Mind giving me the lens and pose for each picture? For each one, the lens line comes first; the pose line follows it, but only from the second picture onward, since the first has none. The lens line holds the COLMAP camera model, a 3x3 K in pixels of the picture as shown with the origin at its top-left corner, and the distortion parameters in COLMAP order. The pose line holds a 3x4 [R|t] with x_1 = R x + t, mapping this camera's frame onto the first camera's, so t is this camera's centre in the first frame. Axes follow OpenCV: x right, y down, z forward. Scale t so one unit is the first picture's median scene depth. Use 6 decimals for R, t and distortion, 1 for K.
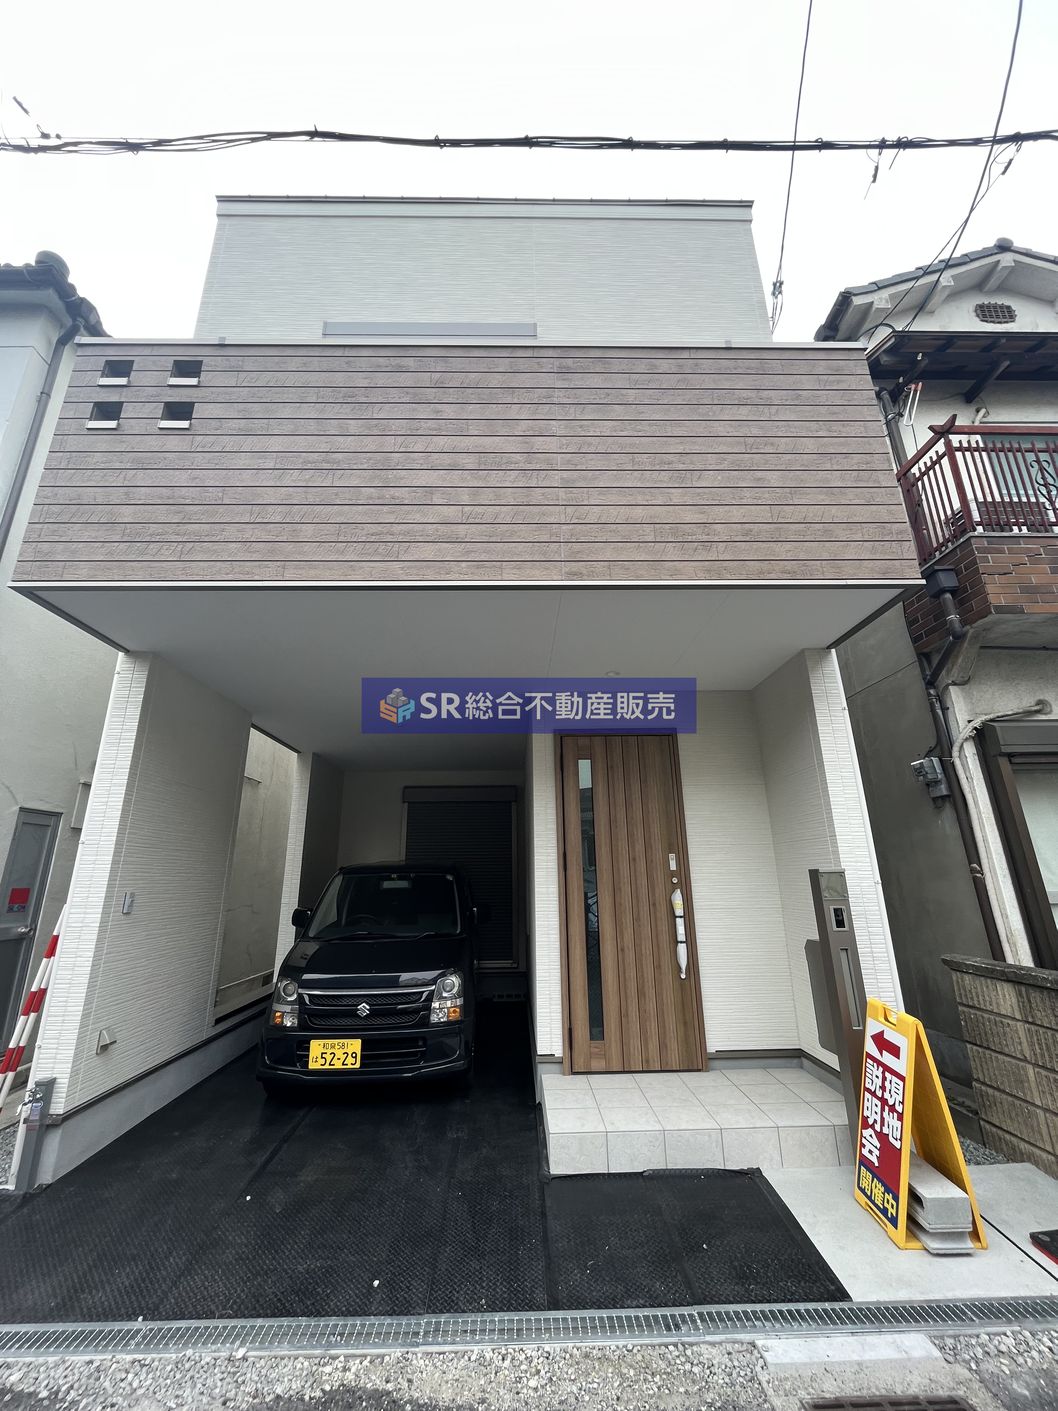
lens RADIAL K [[570.2, 0, 526.1], [0, 570.2, 700.3], [0, 0, 1]] dist [-0.004181, 0.000781]
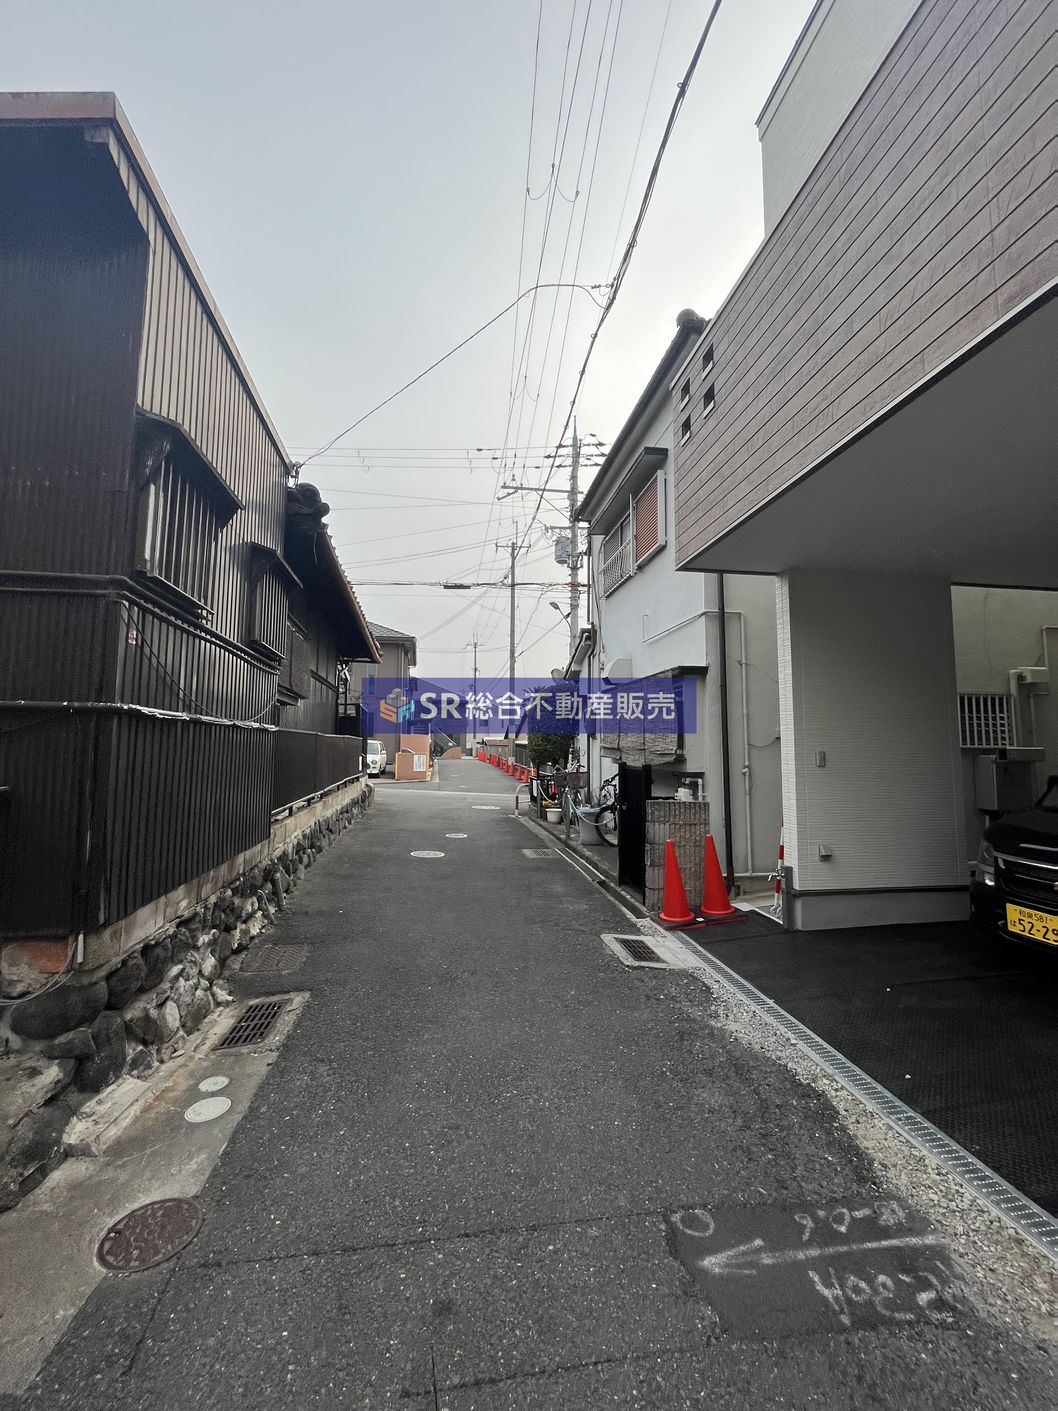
lens RADIAL K [[570.2, 0, 526.1], [0, 570.2, 702.3], [0, 0, 1]] dist [-0.004181, 0.000781]
pose [[0.132321, -0.063355, -0.989180, 0.629405], [0.284082, 0.958515, -0.023390, 0.082317], [0.949625, -0.277913, 0.144830, 0.237687]]
